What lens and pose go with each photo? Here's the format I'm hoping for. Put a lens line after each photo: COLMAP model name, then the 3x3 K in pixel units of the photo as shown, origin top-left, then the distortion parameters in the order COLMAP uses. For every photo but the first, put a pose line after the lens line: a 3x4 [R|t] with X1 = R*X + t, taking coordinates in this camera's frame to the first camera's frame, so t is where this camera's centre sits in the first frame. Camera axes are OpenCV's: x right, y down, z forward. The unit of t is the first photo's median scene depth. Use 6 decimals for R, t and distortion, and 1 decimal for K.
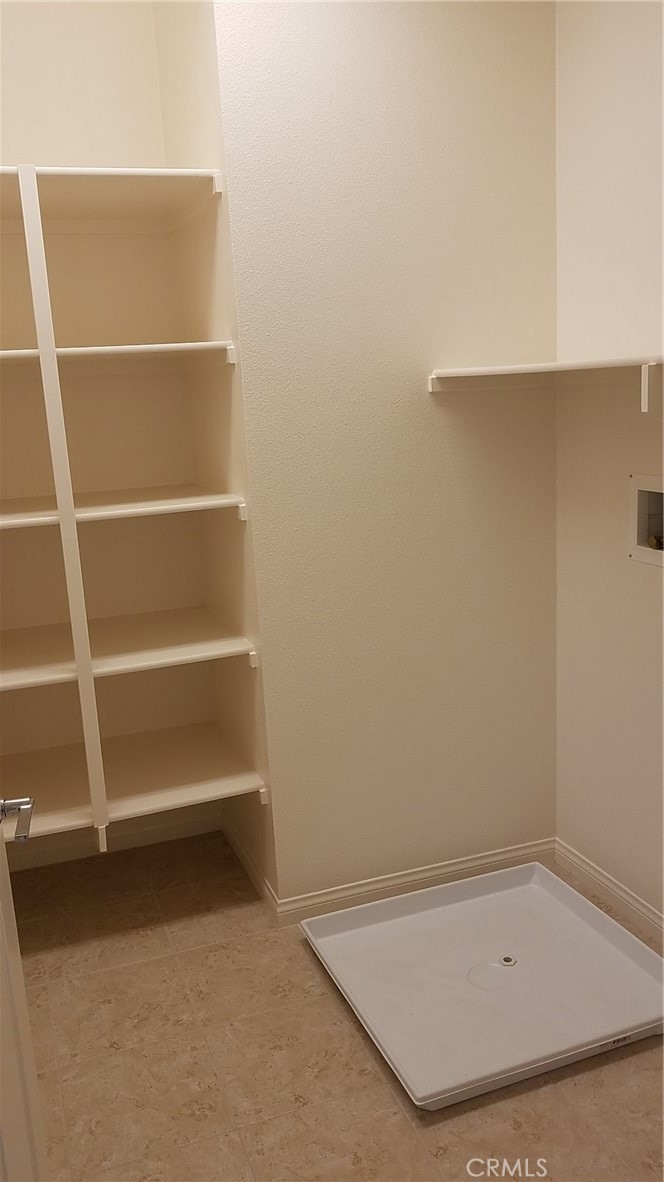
lens RADIAL K [[963.2, 0, 332.0], [0, 963.2, 591.0], [0, 0, 1]] dist [-0.010373, -0.002764]
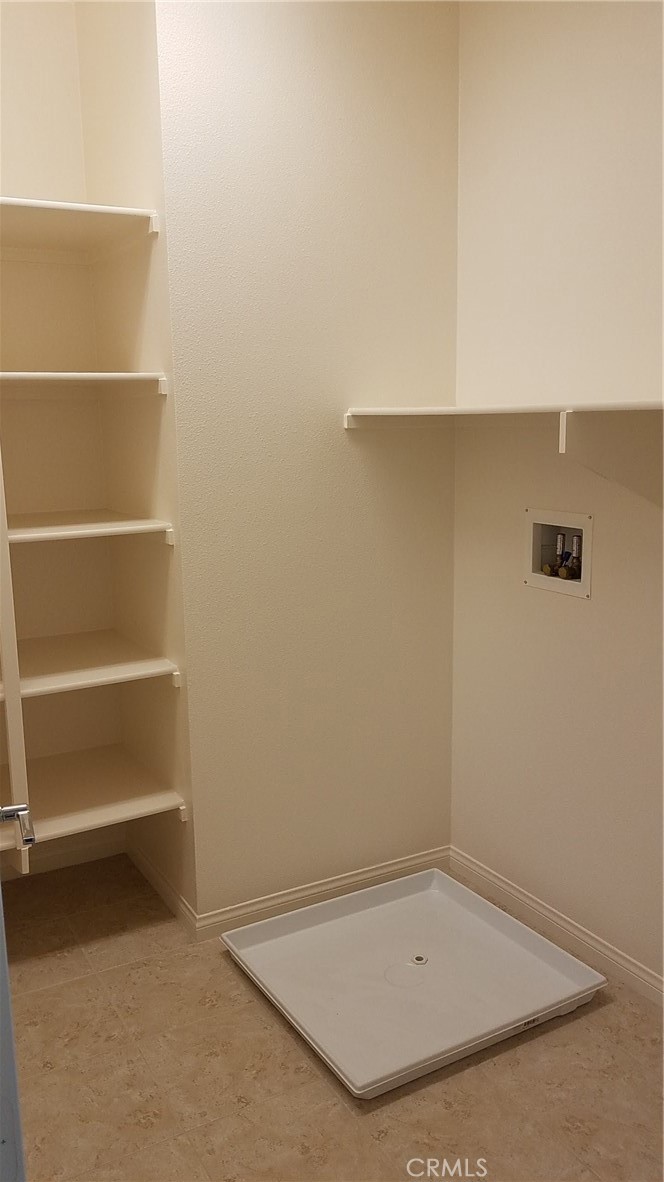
lens RADIAL K [[963.2, 0, 332.0], [0, 963.2, 591.0], [0, 0, 1]] dist [-0.010373, -0.002764]
pose [[0.983954, 0.007552, 0.178262, -0.108309], [-0.001074, 0.999336, -0.036410, 0.014369], [-0.178419, 0.035634, 0.983309, -0.049865]]
